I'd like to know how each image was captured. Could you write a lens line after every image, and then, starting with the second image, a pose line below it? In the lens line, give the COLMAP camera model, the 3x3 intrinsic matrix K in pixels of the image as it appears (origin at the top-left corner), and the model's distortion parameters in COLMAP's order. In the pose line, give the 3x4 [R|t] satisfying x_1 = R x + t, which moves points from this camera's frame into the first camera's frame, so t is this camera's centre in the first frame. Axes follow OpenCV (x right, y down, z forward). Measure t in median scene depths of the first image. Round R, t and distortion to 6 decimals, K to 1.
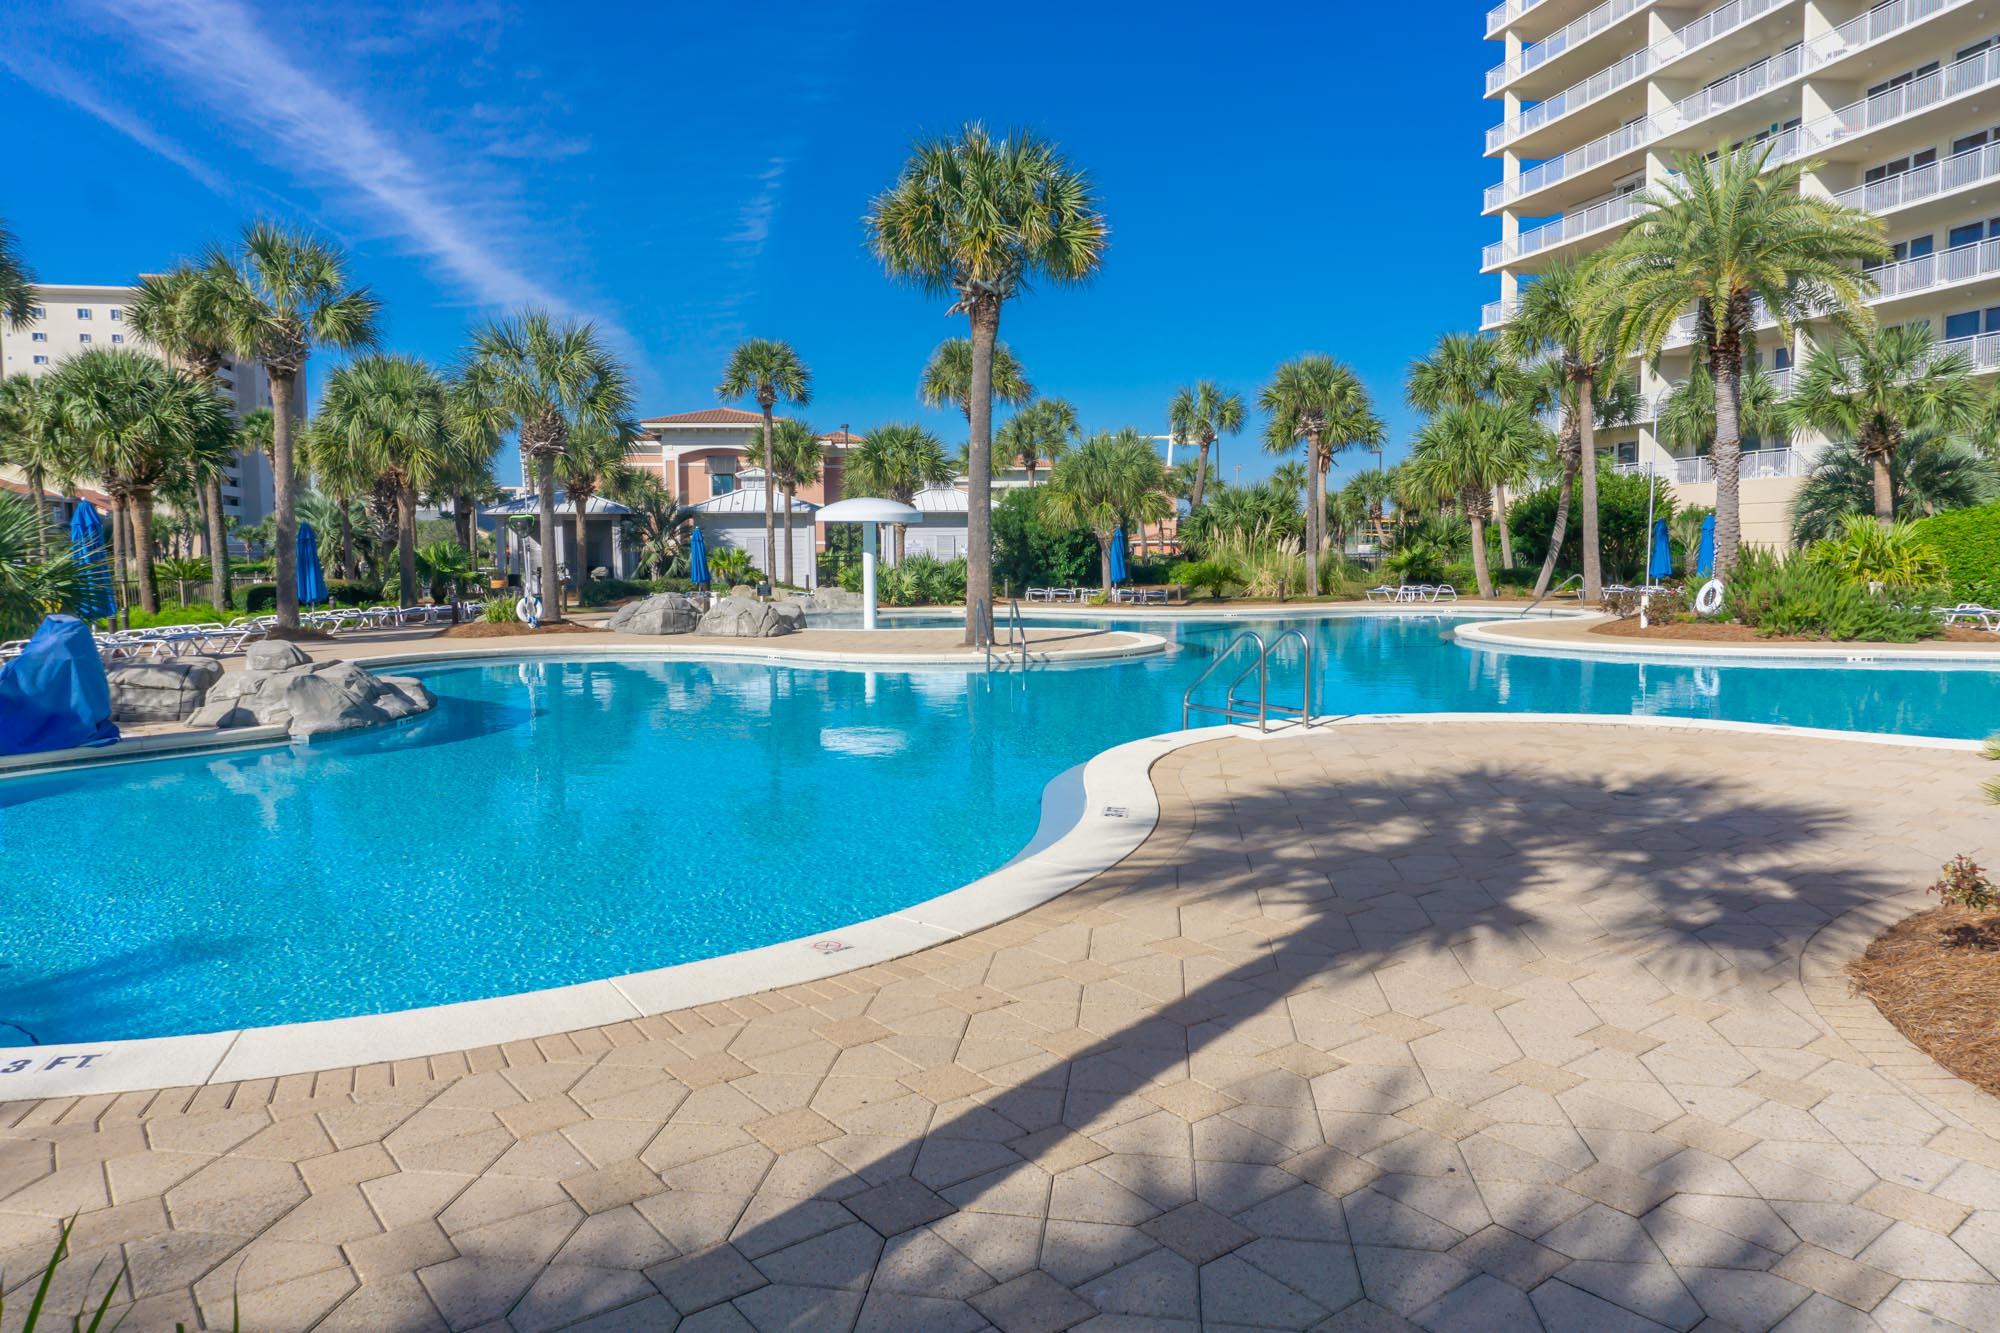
lens RADIAL K [[1335.7, 0, 1000.0], [0, 1335.7, 666.5], [0, 0, 1]] dist [-0.018132, -0.006664]
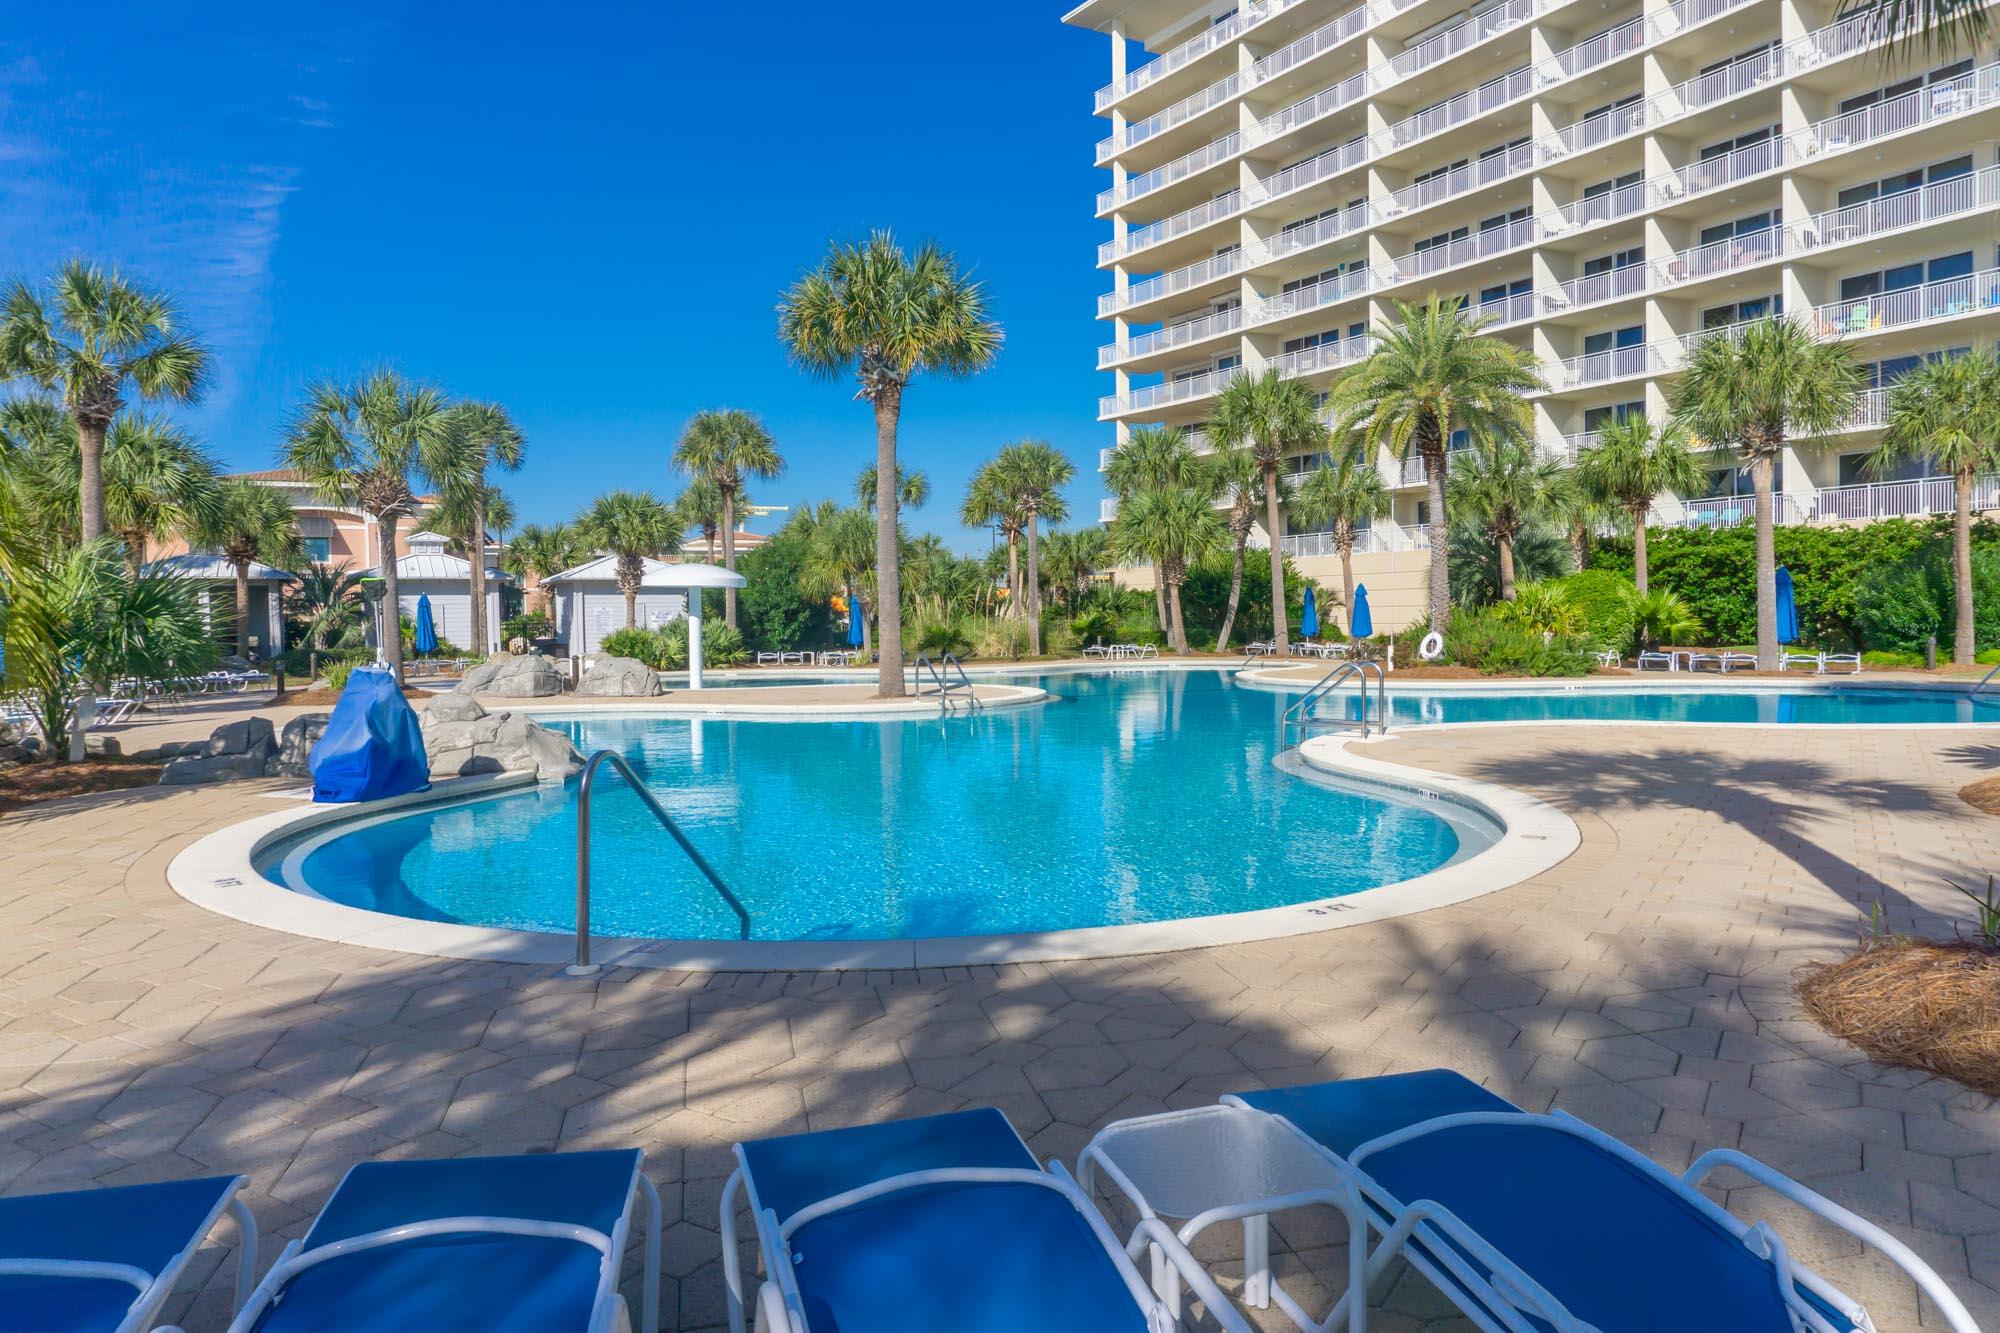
lens RADIAL K [[1335.7, 0, 1000.0], [0, 1335.7, 666.5], [0, 0, 1]] dist [-0.018132, -0.006664]
pose [[0.942328, -0.016695, 0.334275, -0.165141], [0.034174, 0.998335, -0.046479, 0.007292], [-0.332942, 0.055222, 0.941329, -0.037169]]
